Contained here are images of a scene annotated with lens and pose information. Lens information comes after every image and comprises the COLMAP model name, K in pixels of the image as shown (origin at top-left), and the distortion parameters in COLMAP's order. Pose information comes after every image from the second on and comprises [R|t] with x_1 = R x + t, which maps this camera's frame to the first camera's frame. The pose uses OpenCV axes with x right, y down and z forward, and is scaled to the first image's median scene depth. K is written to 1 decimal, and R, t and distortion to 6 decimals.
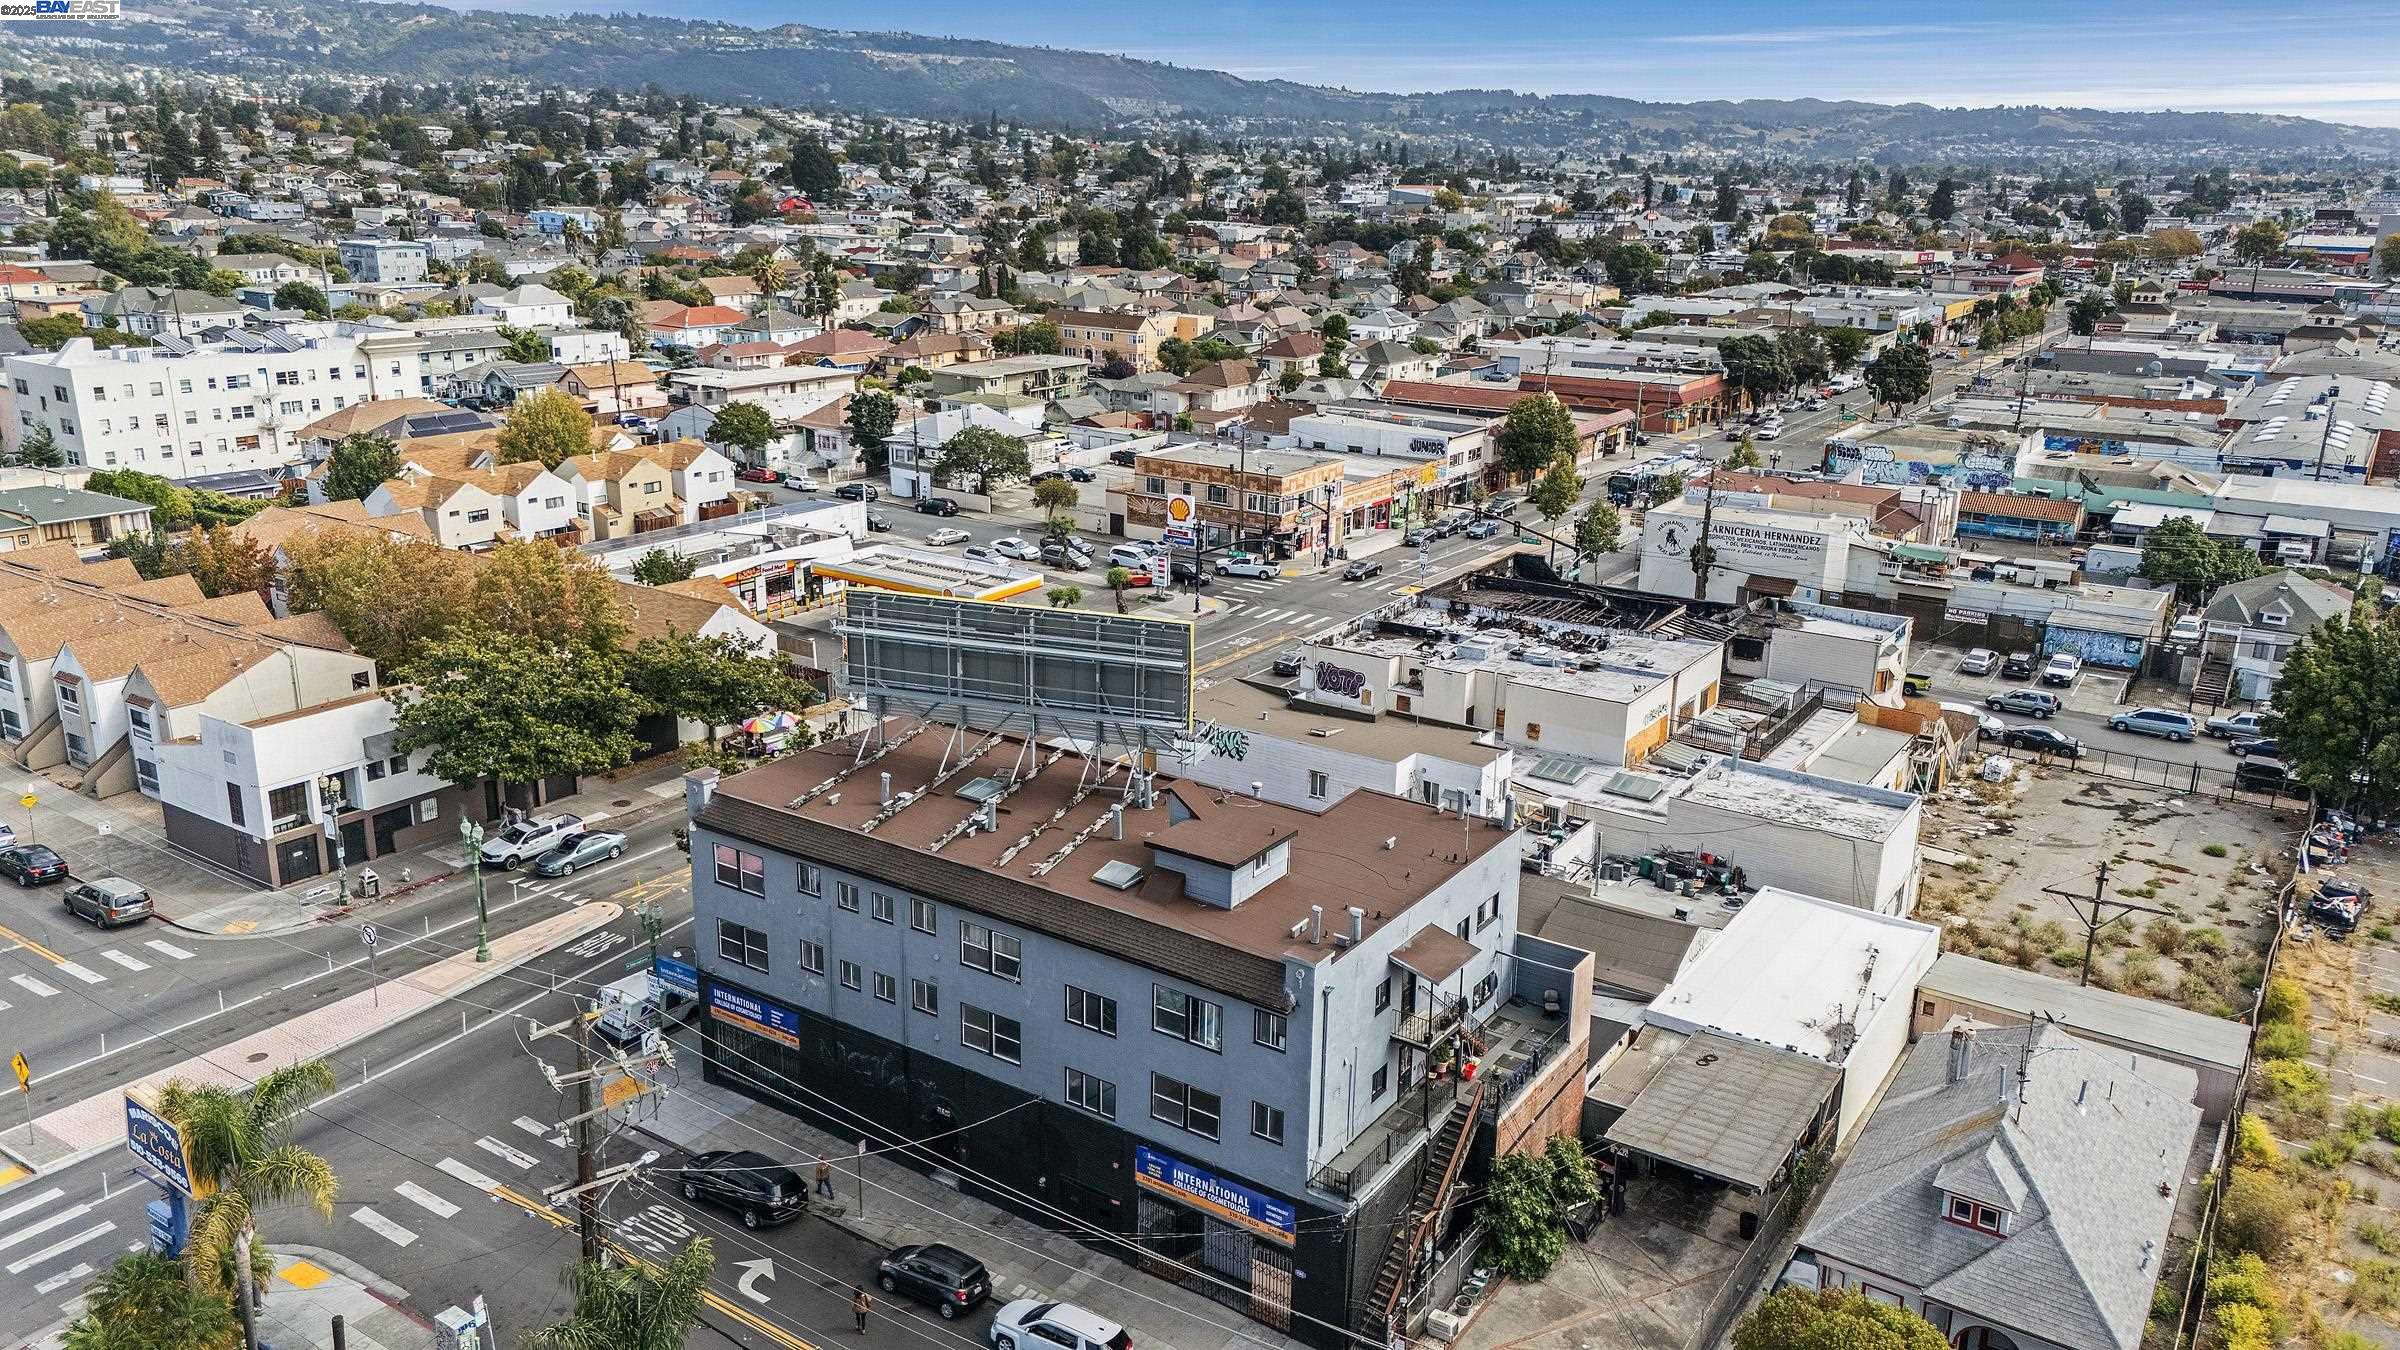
lens RADIAL K [[1752.3, 0, 1199.2], [0, 1752.3, 684.6], [0, 0, 1]] dist [0.112000, -0.061452]
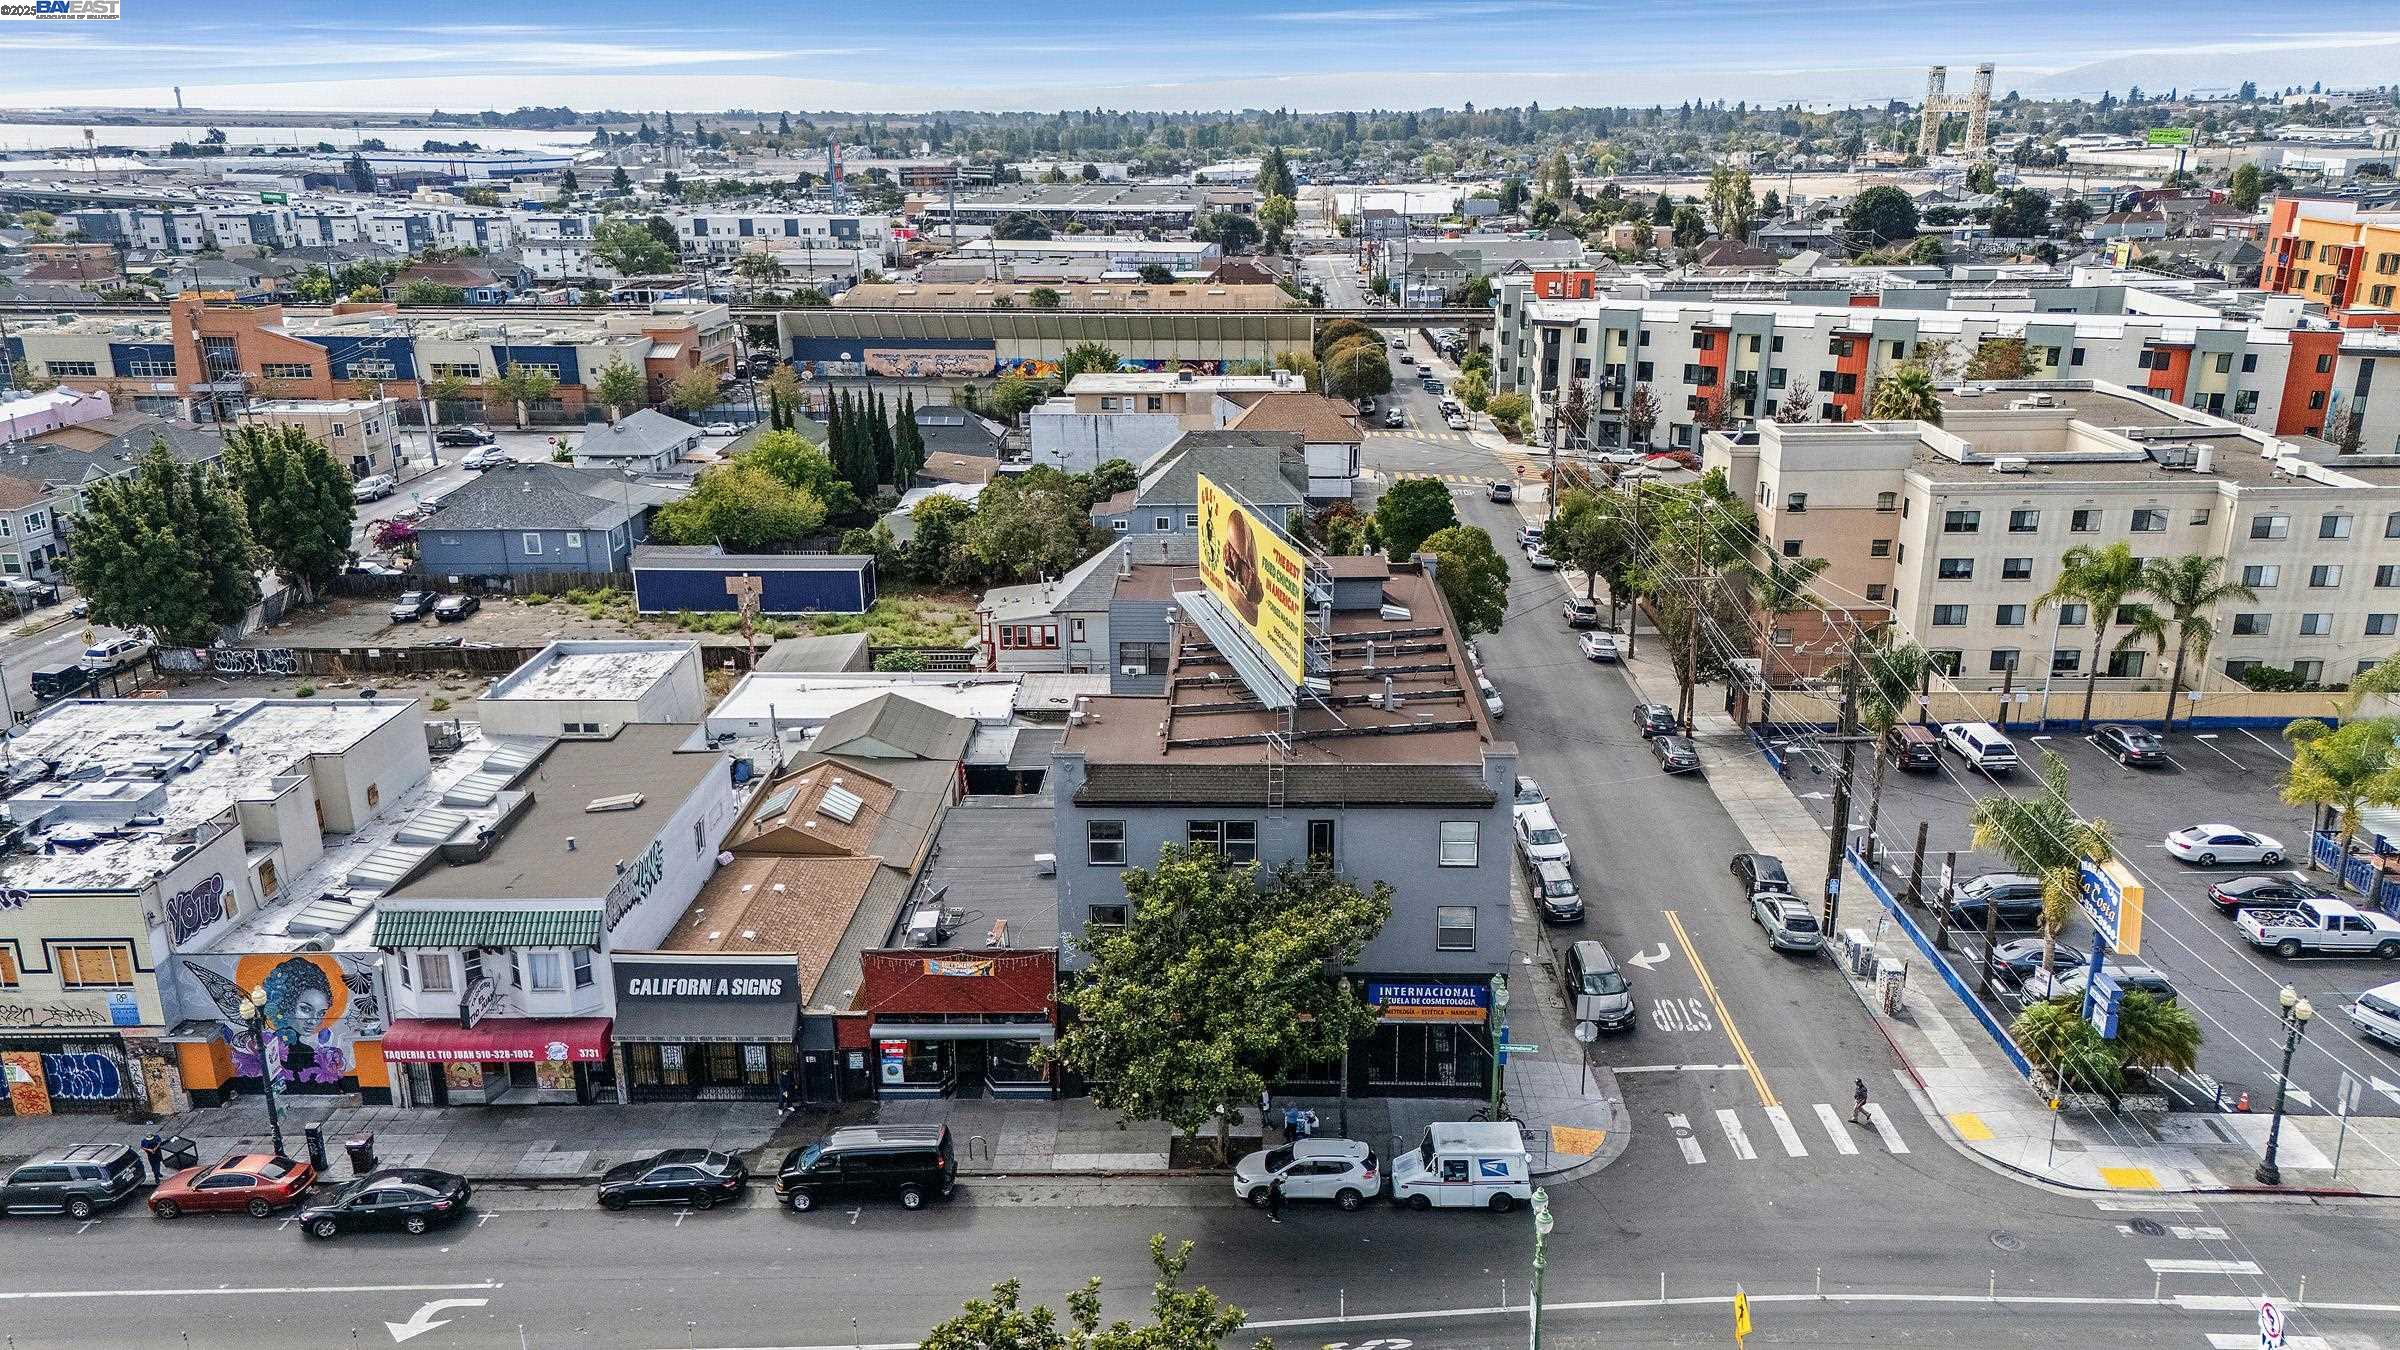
lens RADIAL K [[1752.3, 0, 1205.5], [0, 1752.3, 660.7], [0, 0, 1]] dist [0.112000, -0.061452]
pose [[-0.532738, -0.266130, 0.803346, -0.585705], [0.244411, 0.860433, 0.447122, -0.271019], [-0.810218, 0.434546, -0.393341, 0.947589]]
